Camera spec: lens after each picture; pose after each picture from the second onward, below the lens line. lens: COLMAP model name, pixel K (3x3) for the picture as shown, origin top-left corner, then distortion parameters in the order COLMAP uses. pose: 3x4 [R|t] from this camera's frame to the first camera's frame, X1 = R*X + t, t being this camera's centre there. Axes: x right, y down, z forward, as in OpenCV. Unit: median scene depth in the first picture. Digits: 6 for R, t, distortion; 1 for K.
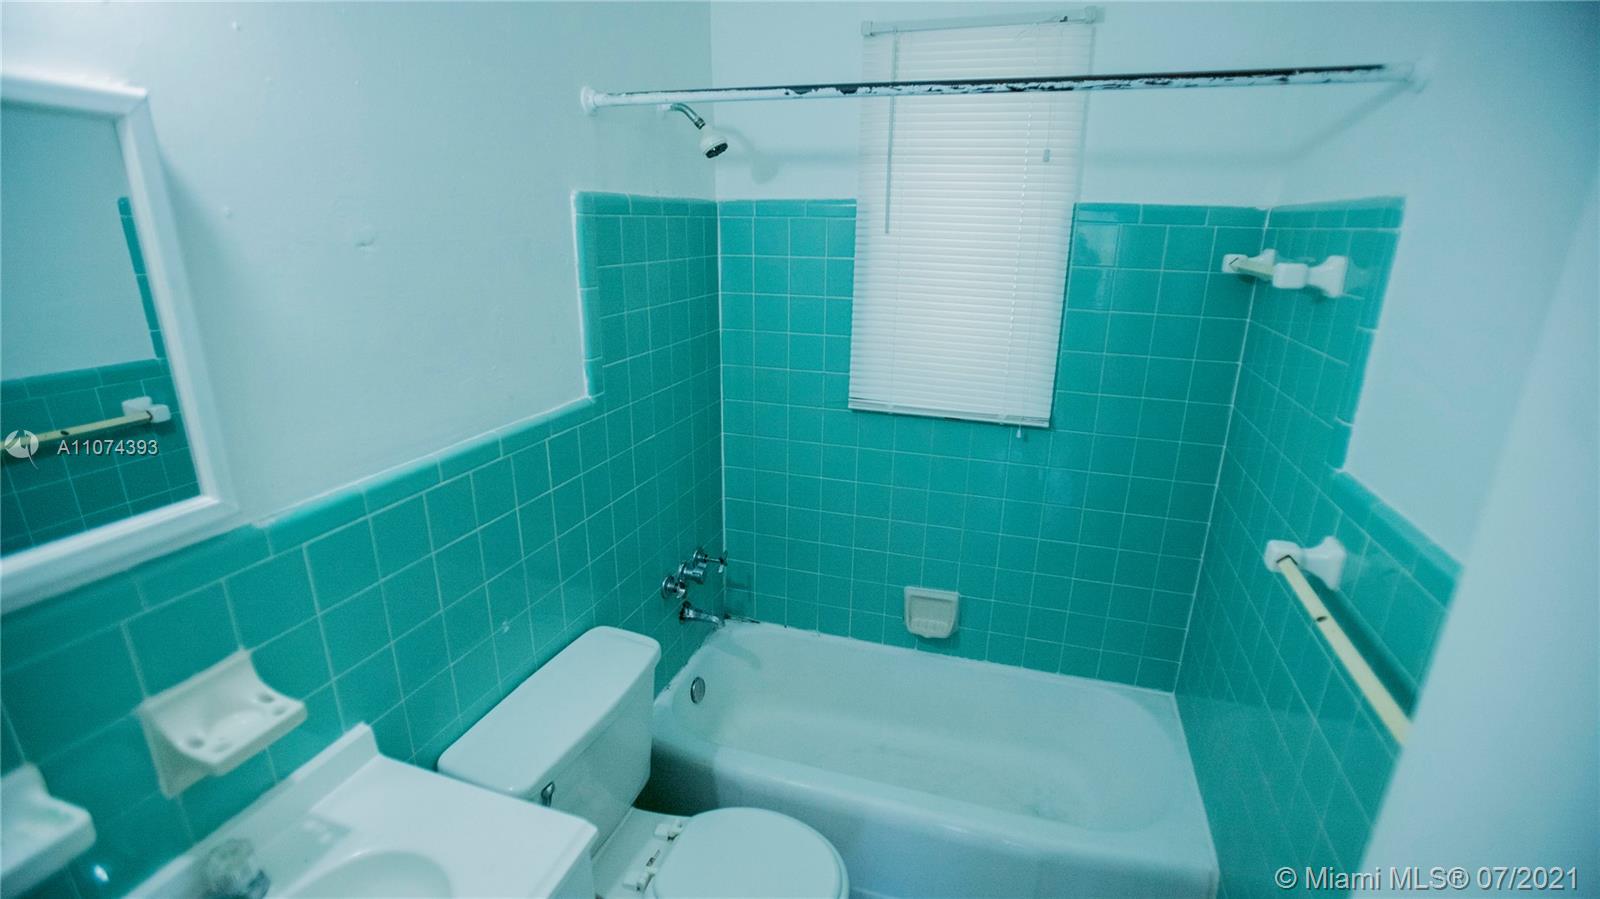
lens RADIAL K [[733.7, 0, 804.4], [0, 733.7, 451.7], [0, 0, 1]] dist [-0.066354, 0.025840]
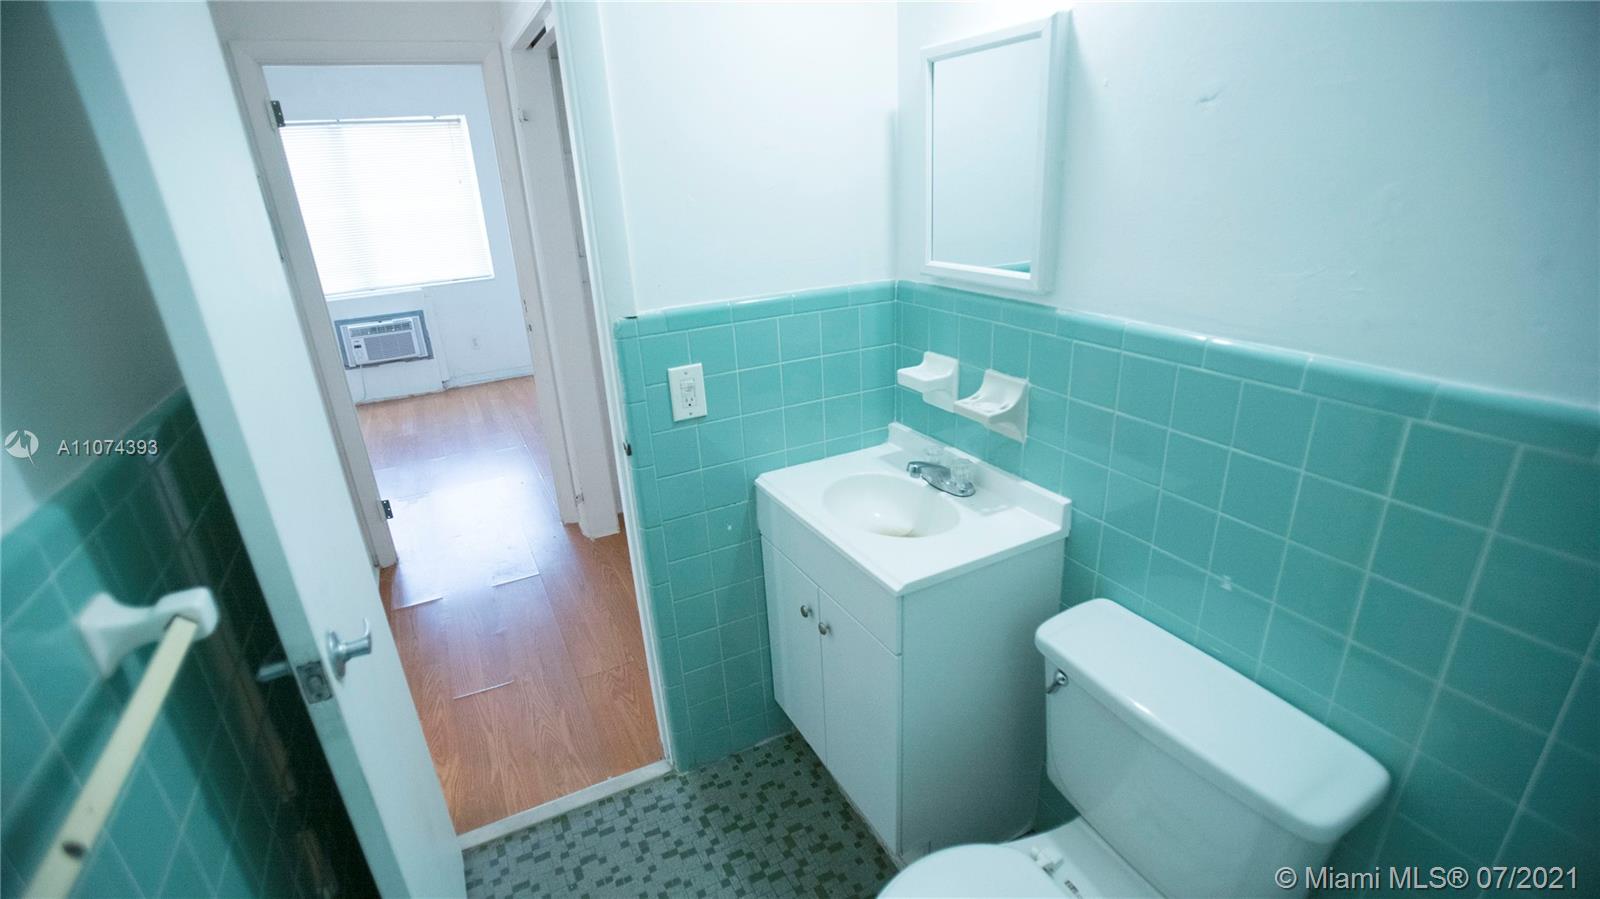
lens RADIAL K [[733.7, 0, 791.4], [0, 733.7, 451.1], [0, 0, 1]] dist [-0.066354, 0.025840]
pose [[-0.707332, 0.274866, -0.651253, 0.328755], [-0.173305, 0.825755, 0.536744, -0.180256], [0.685308, 0.492521, -0.536447, 0.782137]]
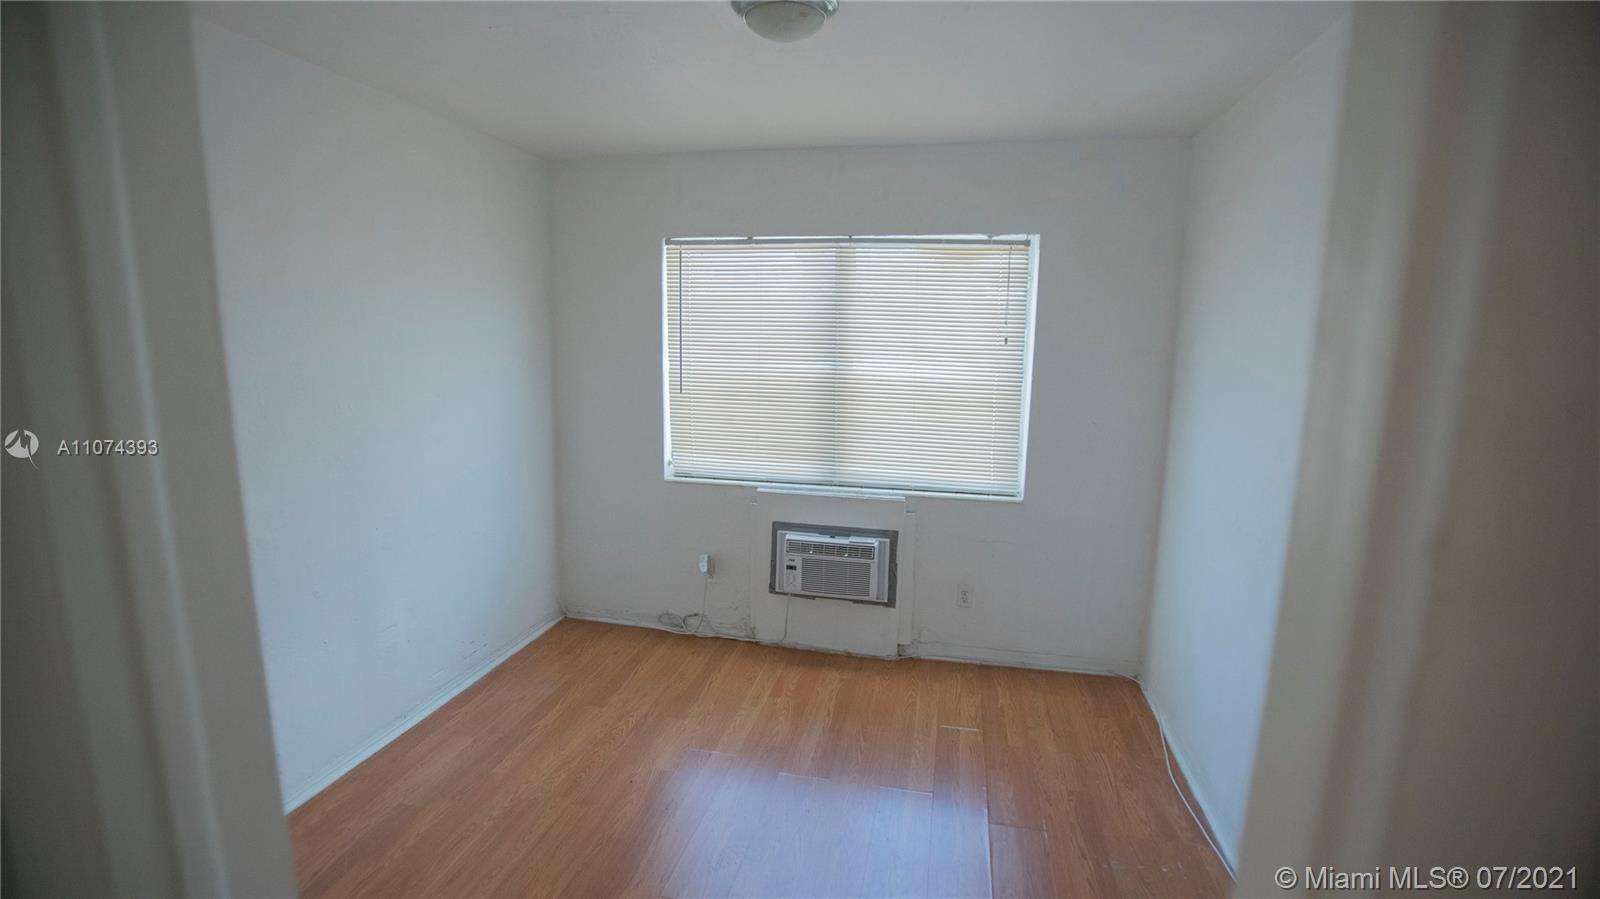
lens RADIAL K [[733.7, 0, 798.0], [0, 733.7, 452.3], [0, 0, 1]] dist [-0.066354, 0.025840]
pose [[-0.994326, -0.015642, -0.105218, 0.229314], [-0.061799, 0.890029, 0.451697, -0.115148], [0.086582, 0.455636, -0.885945, 0.539972]]
